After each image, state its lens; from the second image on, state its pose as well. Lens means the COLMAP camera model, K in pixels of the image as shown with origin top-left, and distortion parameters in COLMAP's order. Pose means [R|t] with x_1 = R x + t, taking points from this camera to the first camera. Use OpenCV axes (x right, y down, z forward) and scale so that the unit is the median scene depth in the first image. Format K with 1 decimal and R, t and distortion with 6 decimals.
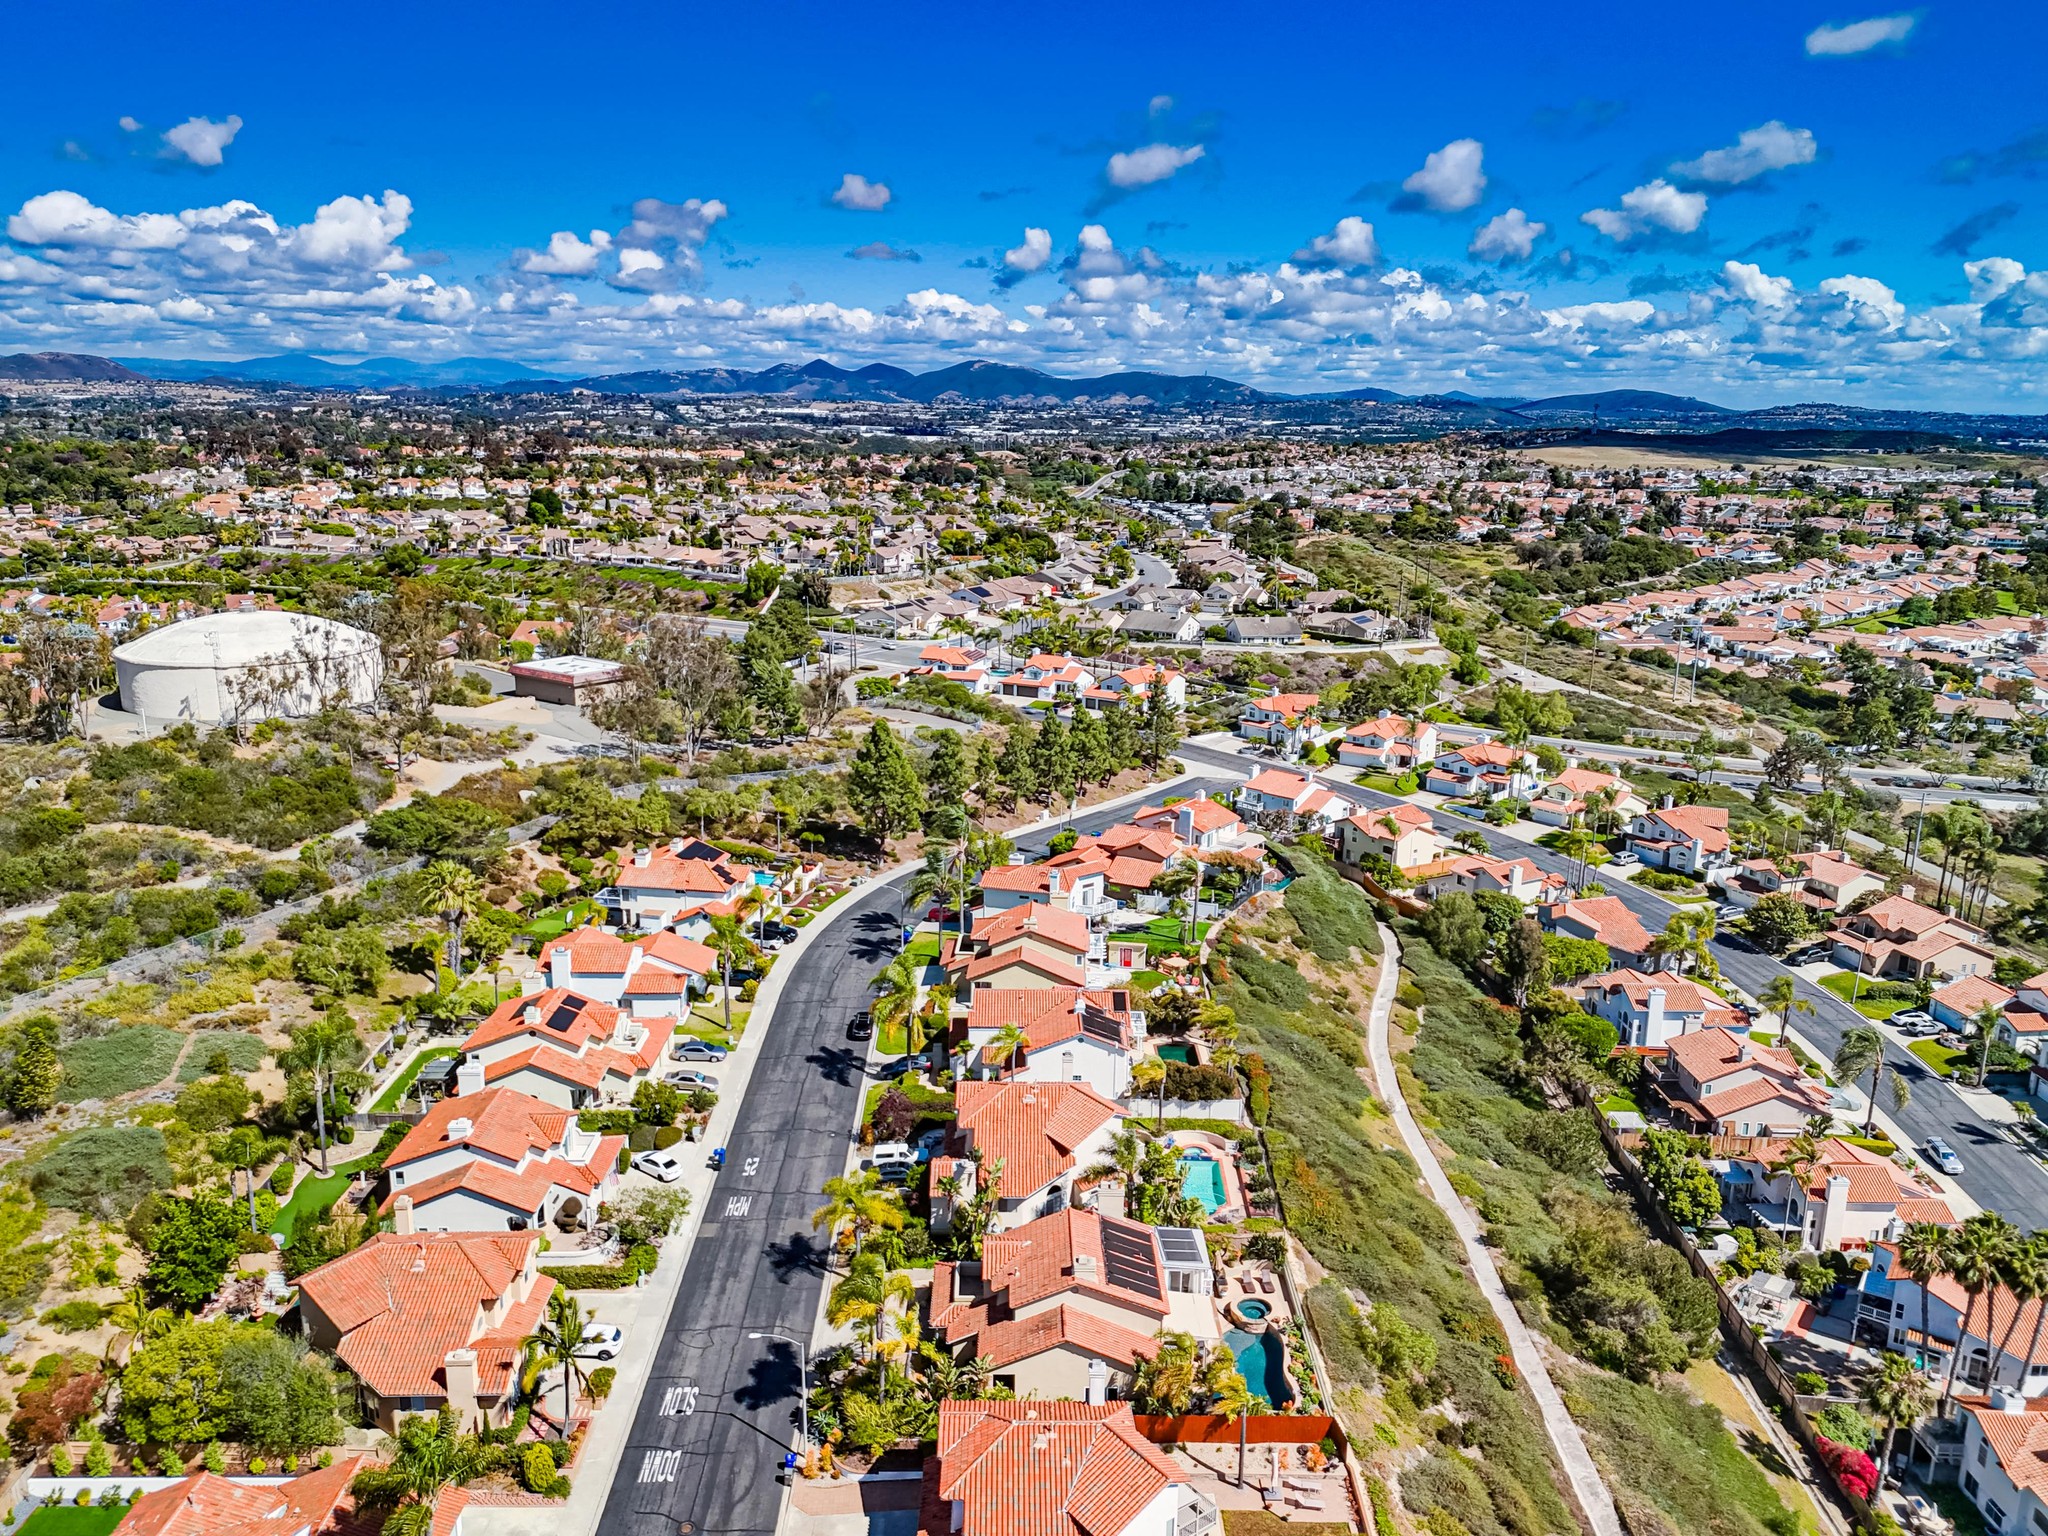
lens RADIAL K [[1491.0, 0, 1021.9], [0, 1491.0, 776.9], [0, 0, 1]] dist [0.081067, -0.076295]
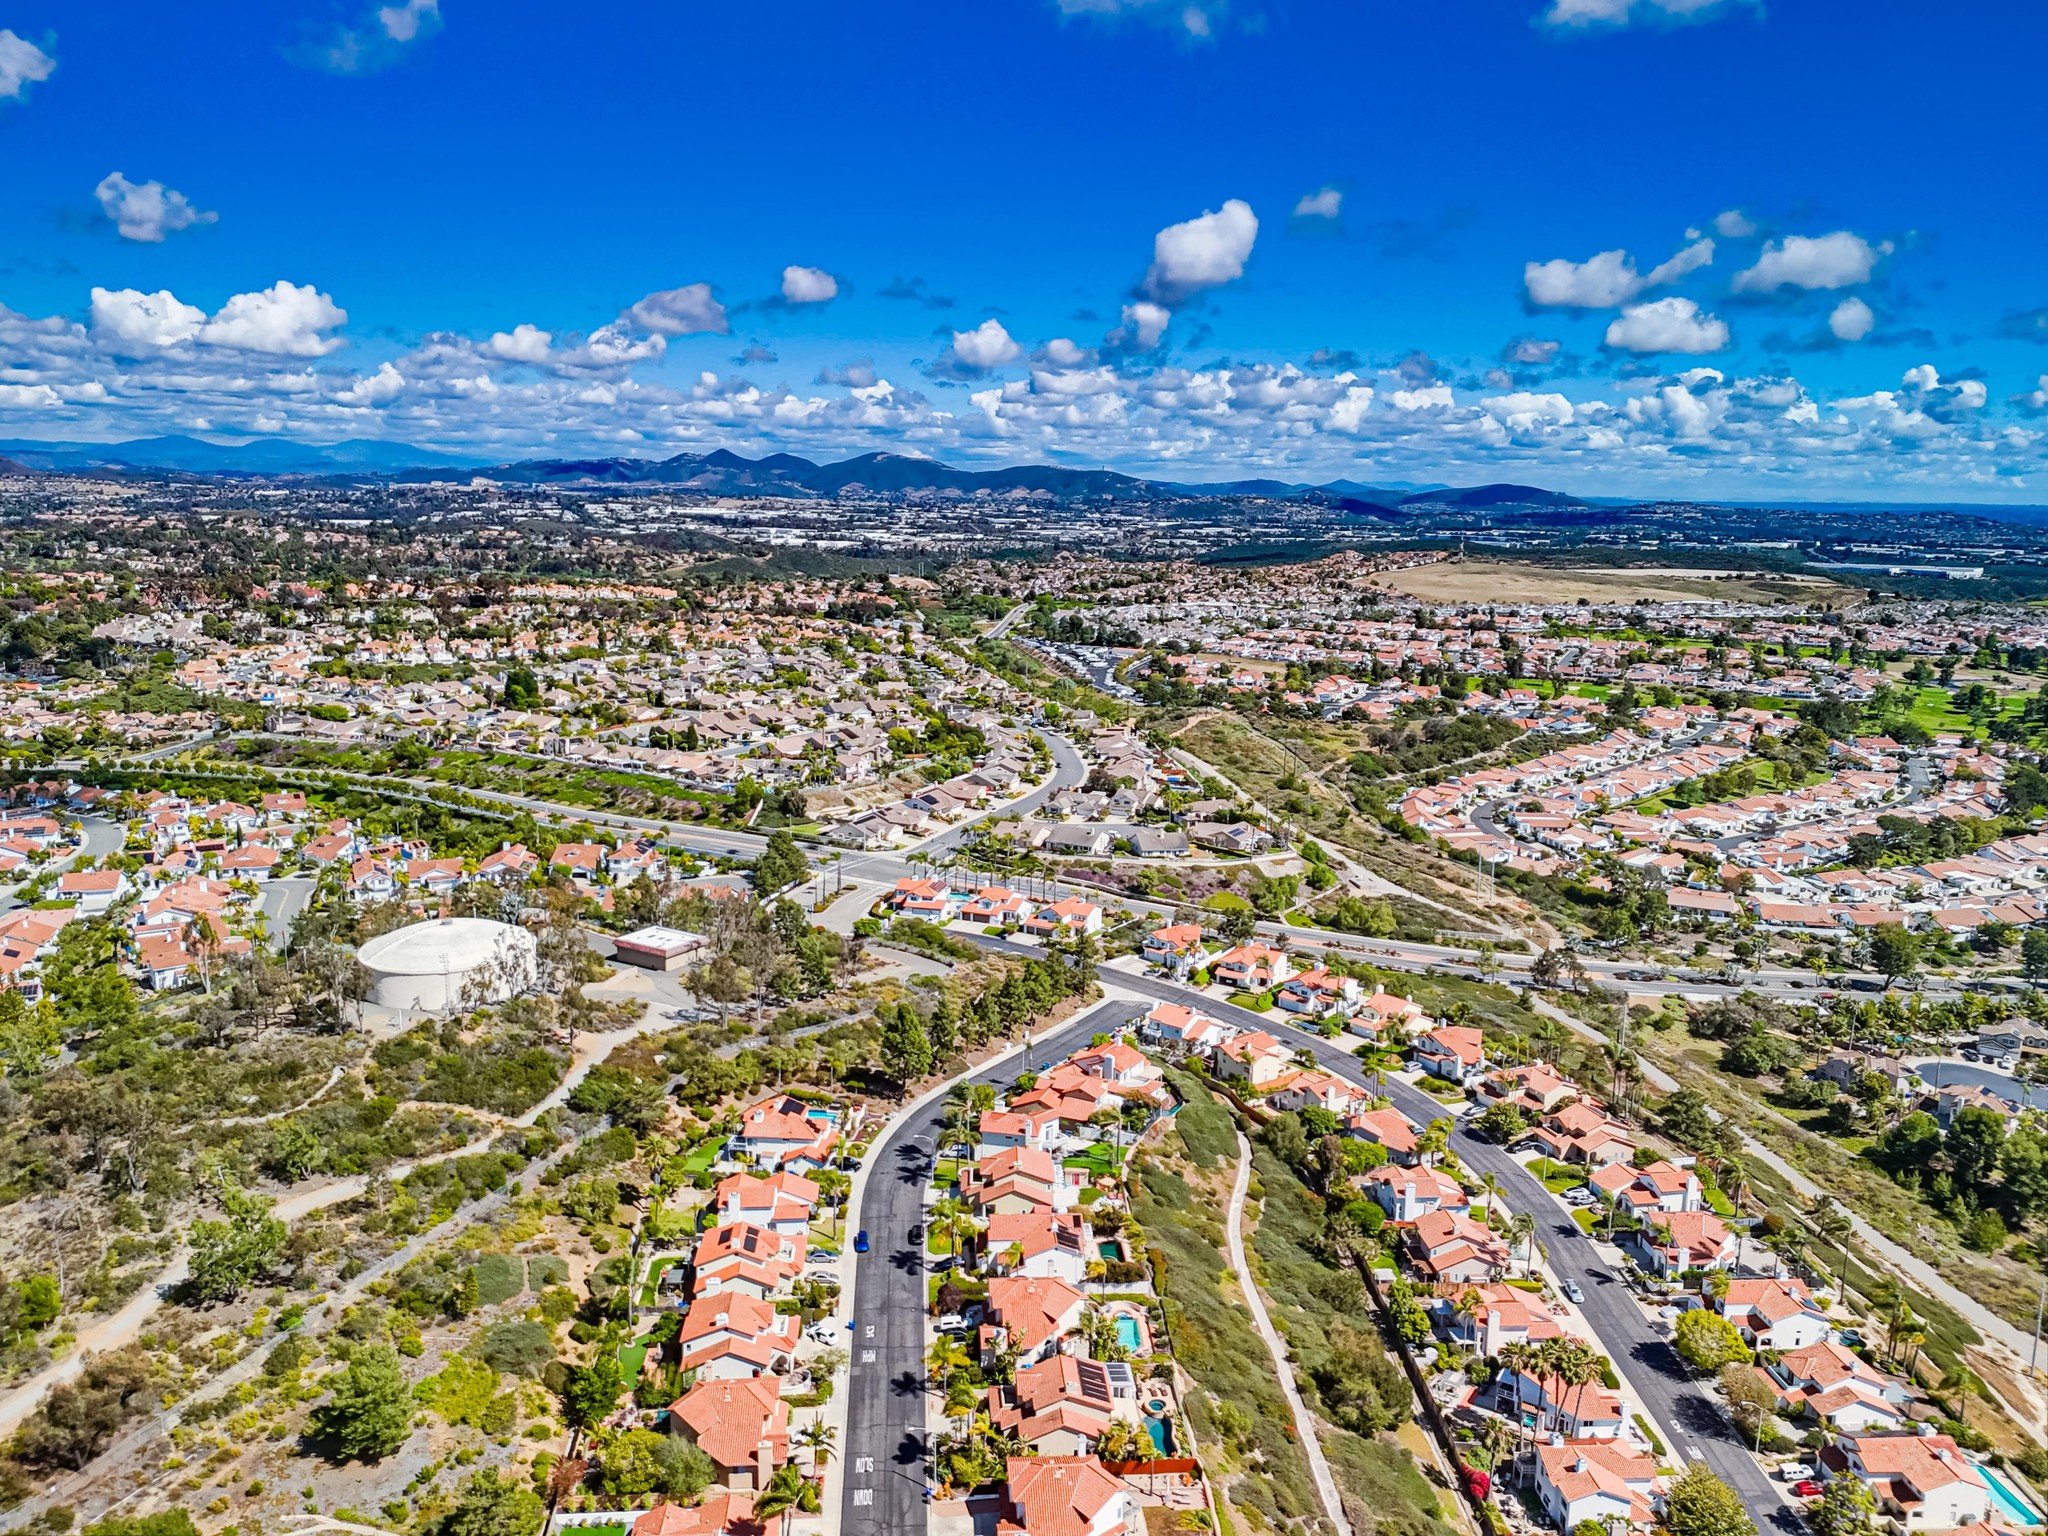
lens RADIAL K [[1491.0, 0, 1021.9], [0, 1491.0, 776.9], [0, 0, 1]] dist [0.081067, -0.076295]
pose [[0.997880, -0.010262, 0.064270, -0.085006], [0.013642, 0.998534, -0.052372, -0.222135], [-0.063638, 0.053137, 0.996557, -0.604664]]
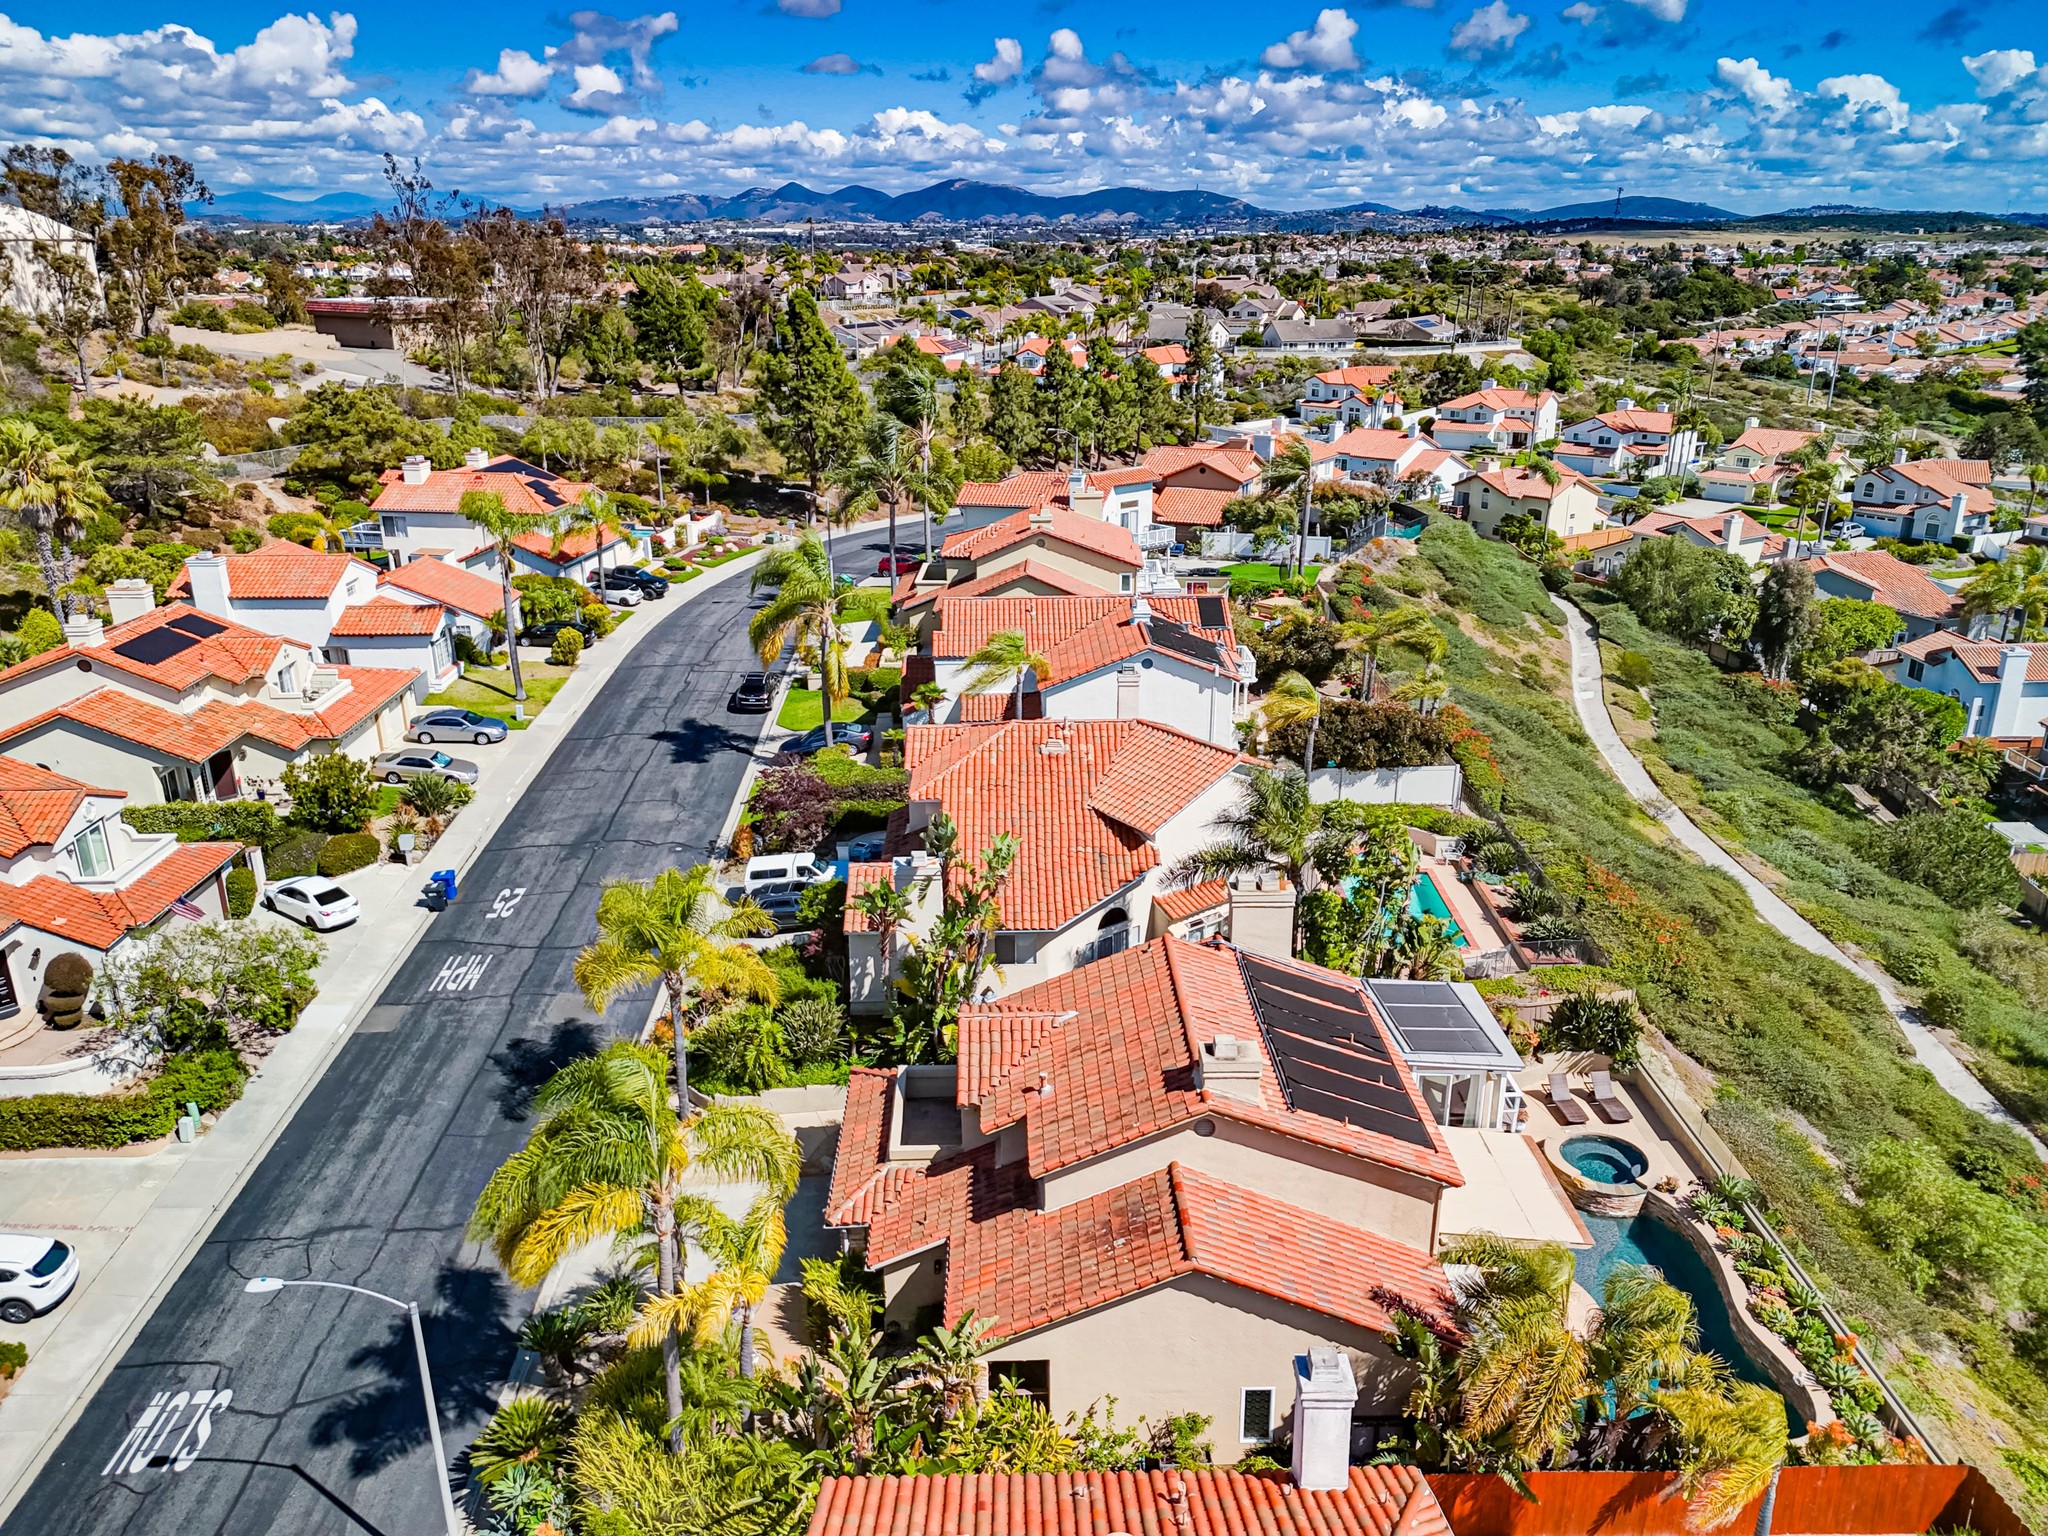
lens RADIAL K [[1502.6, 0, 1020.9], [0, 1502.6, 768.8], [0, 0, 1]] dist [0.036338, -0.000894]
pose [[0.999765, -0.021523, 0.002533, -0.005531], [0.021167, 0.994880, 0.098817, 0.129028], [-0.004647, -0.098740, 0.995102, 0.382512]]
